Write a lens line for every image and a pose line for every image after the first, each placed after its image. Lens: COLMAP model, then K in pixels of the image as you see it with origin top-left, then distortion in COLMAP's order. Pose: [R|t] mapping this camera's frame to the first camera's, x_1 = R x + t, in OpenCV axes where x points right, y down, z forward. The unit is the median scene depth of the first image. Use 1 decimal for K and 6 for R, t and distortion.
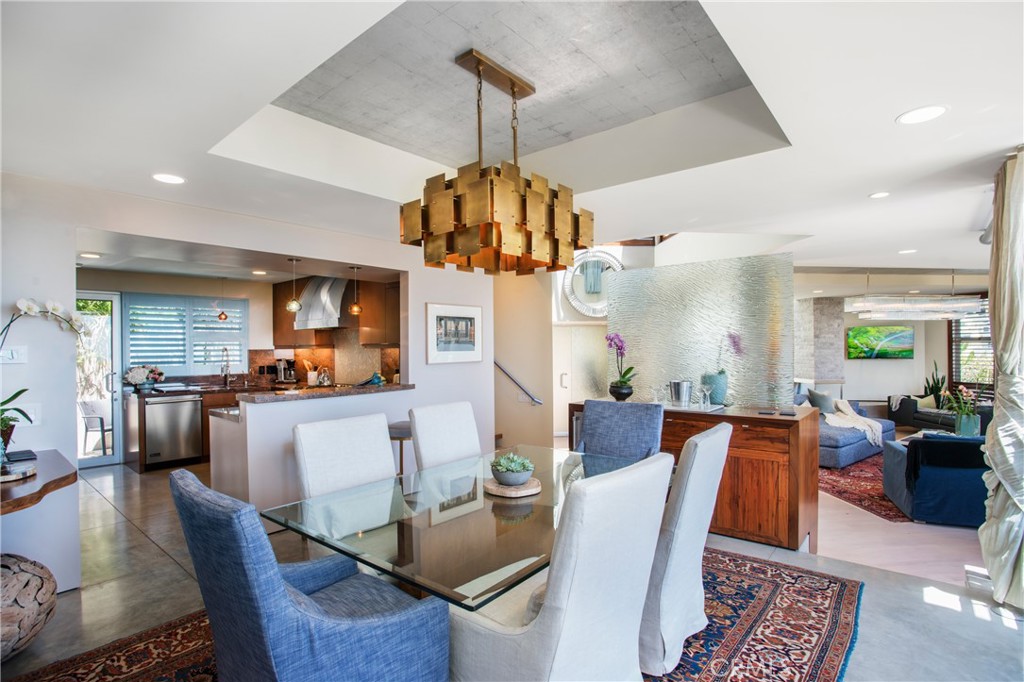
lens RADIAL K [[499.6, 0, 508.3], [0, 499.6, 351.3], [0, 0, 1]] dist [-0.081125, 0.038016]
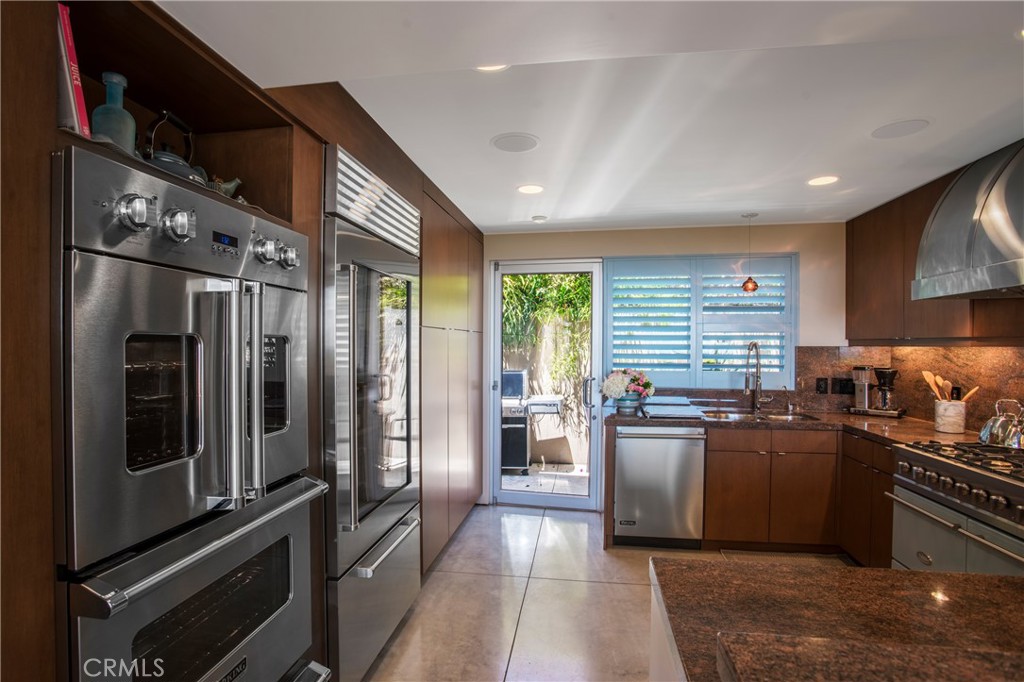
lens RADIAL K [[504.6, 0, 504.9], [0, 504.6, 346.6], [0, 0, 1]] dist [-0.075273, 0.031957]
pose [[0.525112, 0.014900, -0.850903, -0.253064], [-0.014583, 0.999857, 0.008510, -0.003281], [0.850908, 0.007940, 0.525255, 0.470766]]
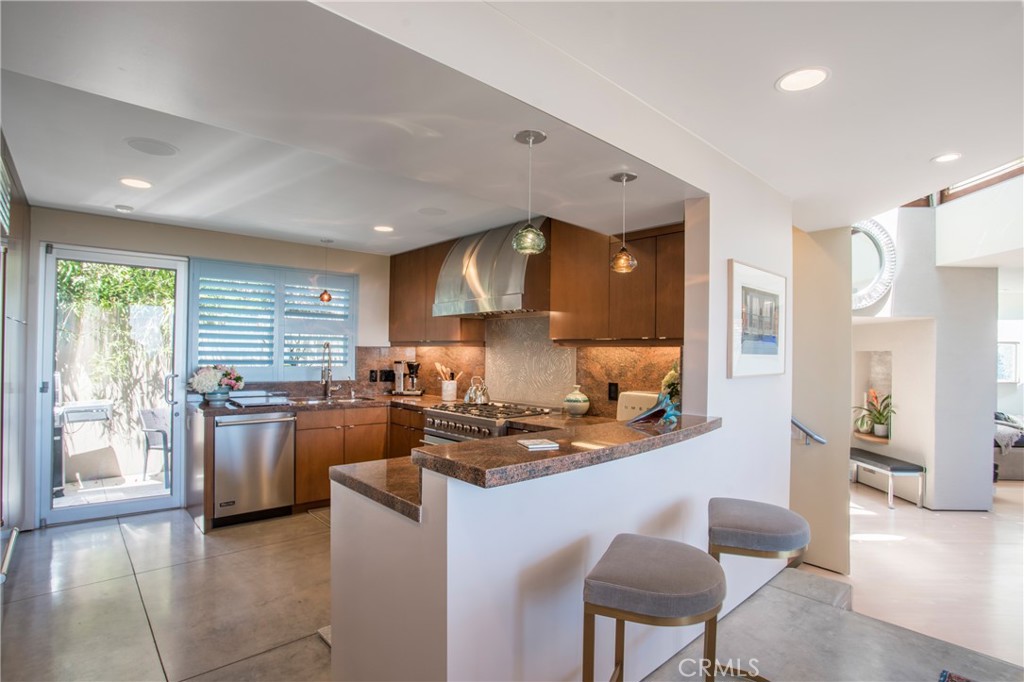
lens RADIAL K [[504.6, 0, 504.9], [0, 504.6, 346.6], [0, 0, 1]] dist [-0.075273, 0.031957]
pose [[0.990893, 0.021109, -0.132988, -0.238521], [-0.023824, 0.999538, -0.018857, 0.005933], [0.132528, 0.021854, 0.990938, 0.334600]]
